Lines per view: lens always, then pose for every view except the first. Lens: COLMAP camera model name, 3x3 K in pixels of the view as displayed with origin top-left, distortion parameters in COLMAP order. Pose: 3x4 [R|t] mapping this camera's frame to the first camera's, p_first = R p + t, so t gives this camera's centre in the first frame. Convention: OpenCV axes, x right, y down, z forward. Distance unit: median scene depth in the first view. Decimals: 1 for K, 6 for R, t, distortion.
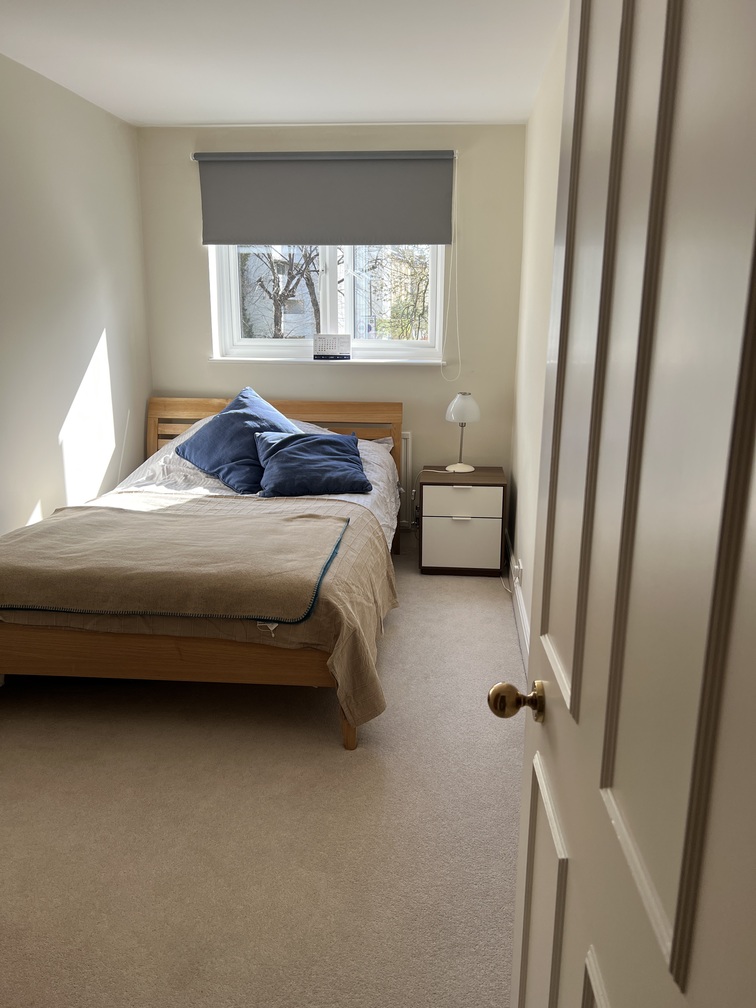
lens RADIAL K [[759.0, 0, 391.2], [0, 759.0, 503.1], [0, 0, 1]] dist [0.052201, -0.068872]
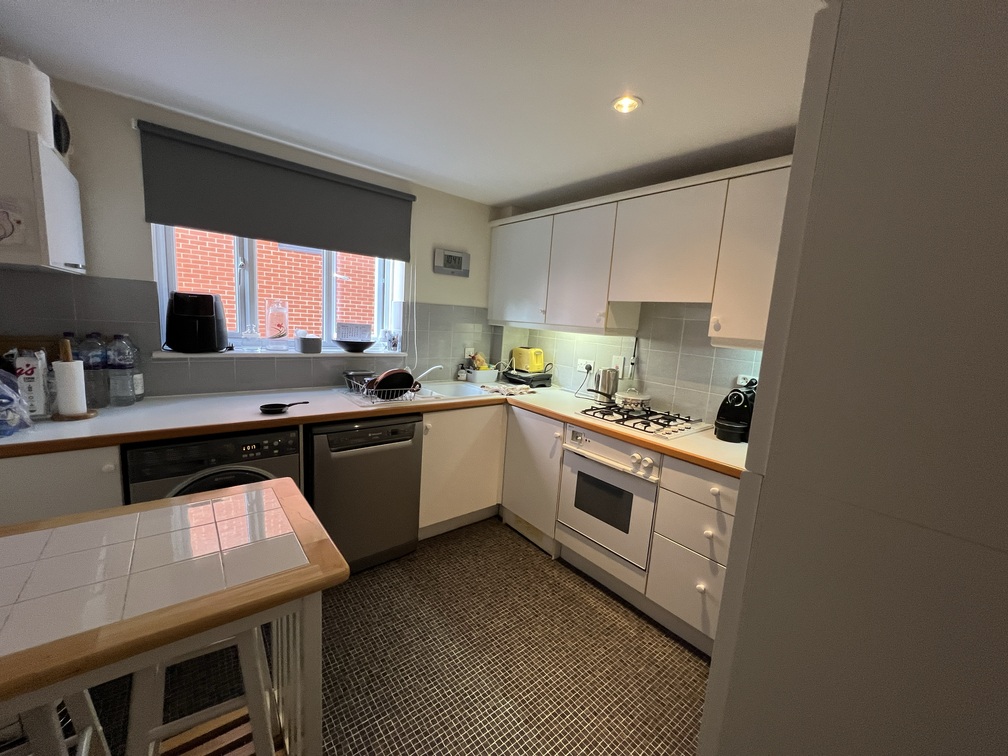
lens RADIAL K [[406.9, 0, 501.5], [0, 406.9, 379.2], [0, 0, 1]] dist [-0.003338, 0.000561]
pose [[0.713485, -0.058985, 0.698183, -0.318856], [0.101068, 0.994693, -0.019248, -0.112396], [-0.693343, 0.084297, 0.715660, 0.418377]]
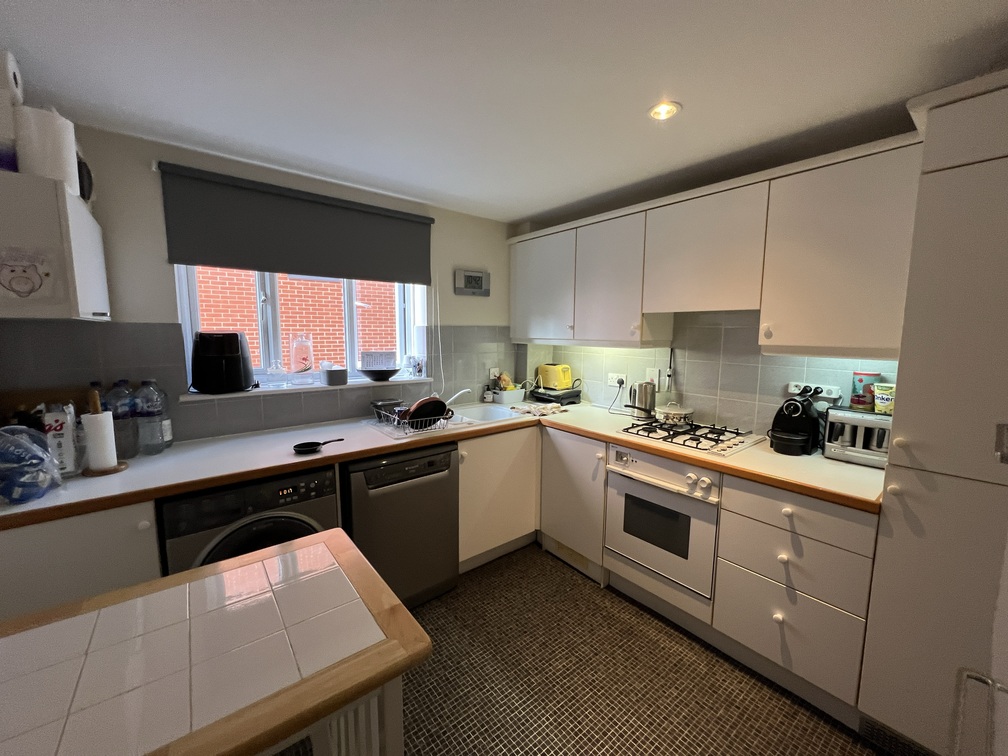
lens RADIAL K [[406.9, 0, 501.3], [0, 406.9, 378.9], [0, 0, 1]] dist [-0.003338, 0.000561]
pose [[0.719988, -0.079340, 0.689436, -0.331053], [0.159704, 0.985723, -0.053345, -0.132883], [-0.675360, 0.148514, 0.722380, 0.463416]]
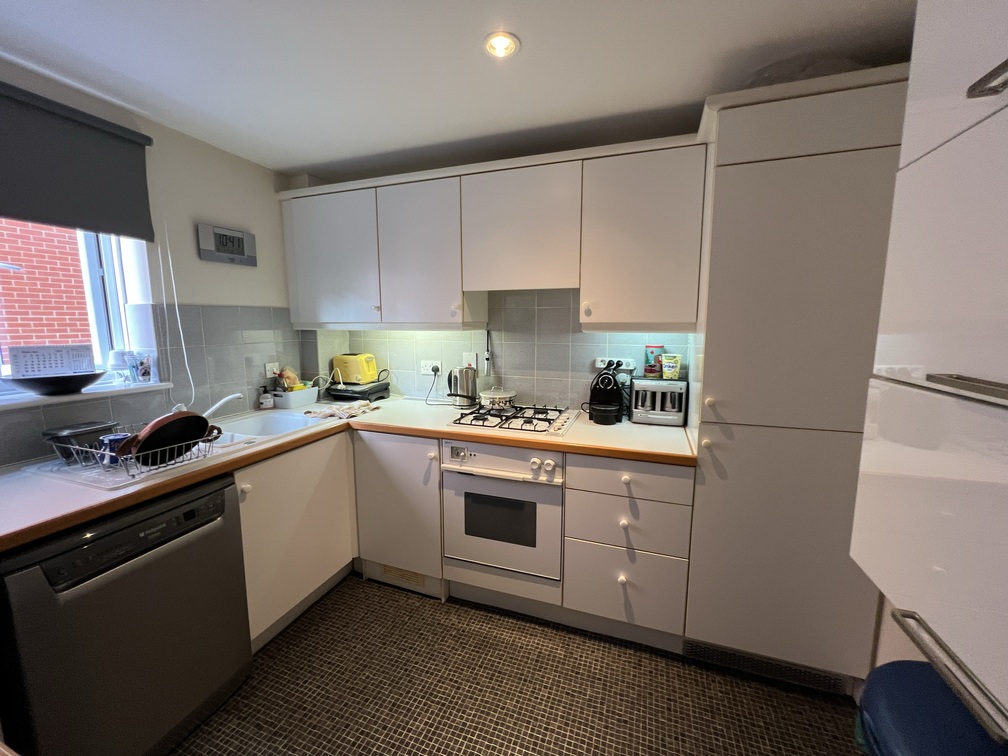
lens RADIAL K [[406.9, 0, 504.3], [0, 406.9, 378.2], [0, 0, 1]] dist [-0.003338, 0.000561]
pose [[0.247747, -0.135539, 0.959297, -0.282769], [0.230858, 0.969903, 0.077416, -0.144041], [-0.940918, 0.202282, 0.271581, 0.567167]]
